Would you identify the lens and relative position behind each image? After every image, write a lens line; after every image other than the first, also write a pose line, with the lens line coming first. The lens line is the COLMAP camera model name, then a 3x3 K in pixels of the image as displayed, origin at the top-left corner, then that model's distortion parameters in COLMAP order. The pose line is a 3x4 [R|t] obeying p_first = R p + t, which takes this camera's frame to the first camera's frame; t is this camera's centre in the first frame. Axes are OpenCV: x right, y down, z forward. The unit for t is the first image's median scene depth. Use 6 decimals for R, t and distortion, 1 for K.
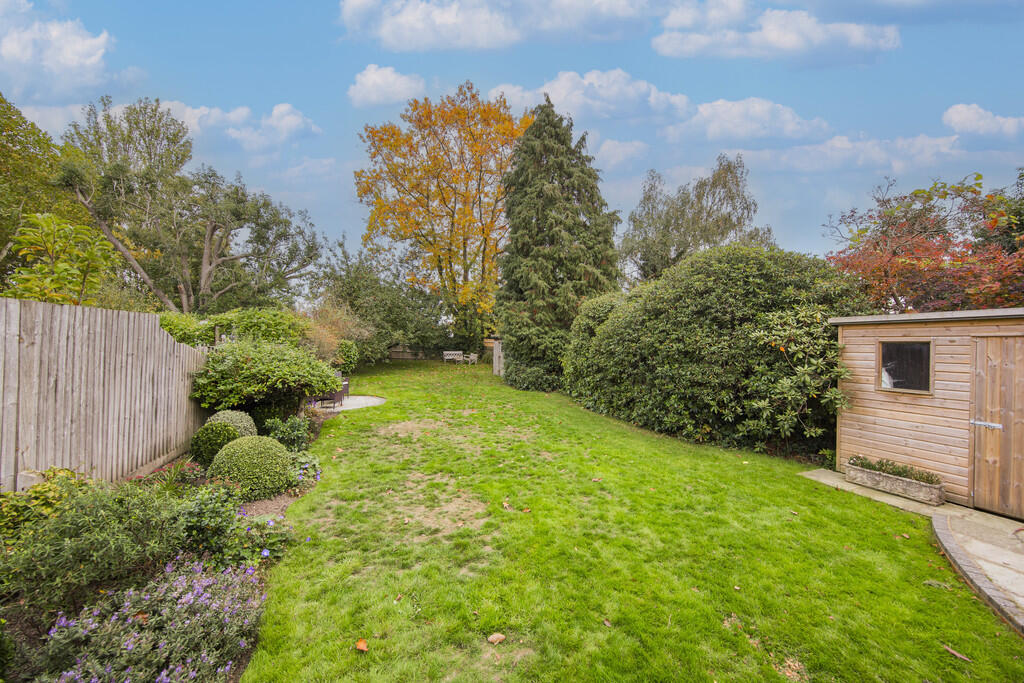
lens RADIAL K [[346.8, 0, 517.4], [0, 346.8, 347.3], [0, 0, 1]] dist [0.000134, 0.000018]
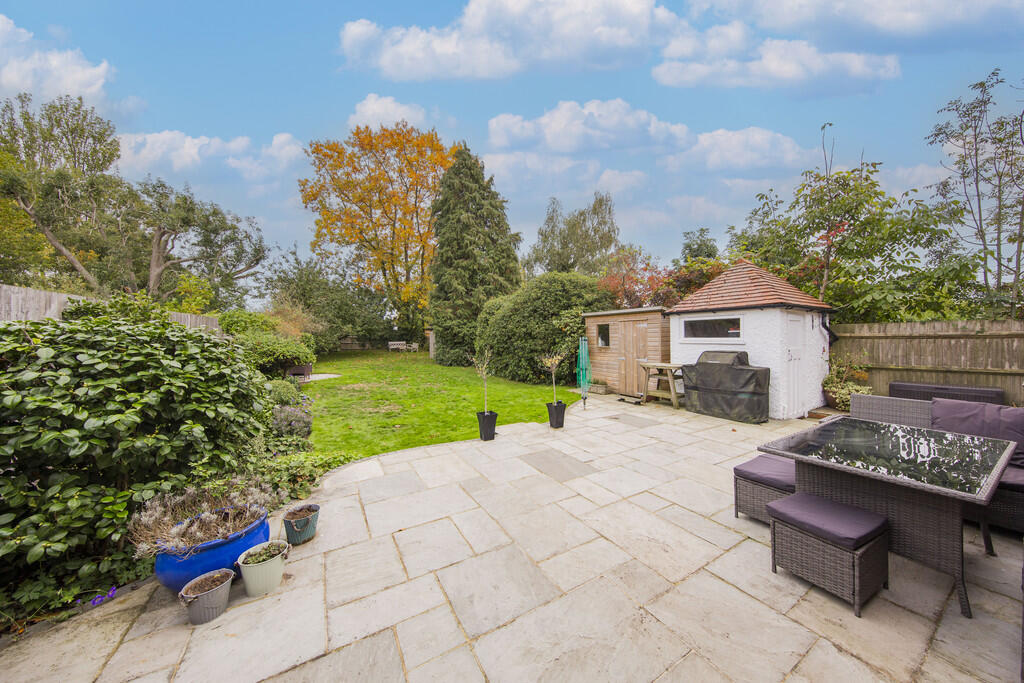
lens RADIAL K [[331.3, 0, 522.5], [0, 331.3, 339.2], [0, 0, 1]] dist [-0.006529, -0.001109]
pose [[0.985923, -0.028439, 0.164764, 0.063515], [0.027875, 0.999595, 0.005738, 0.012067], [-0.164860, -0.001064, 0.986316, -0.228237]]
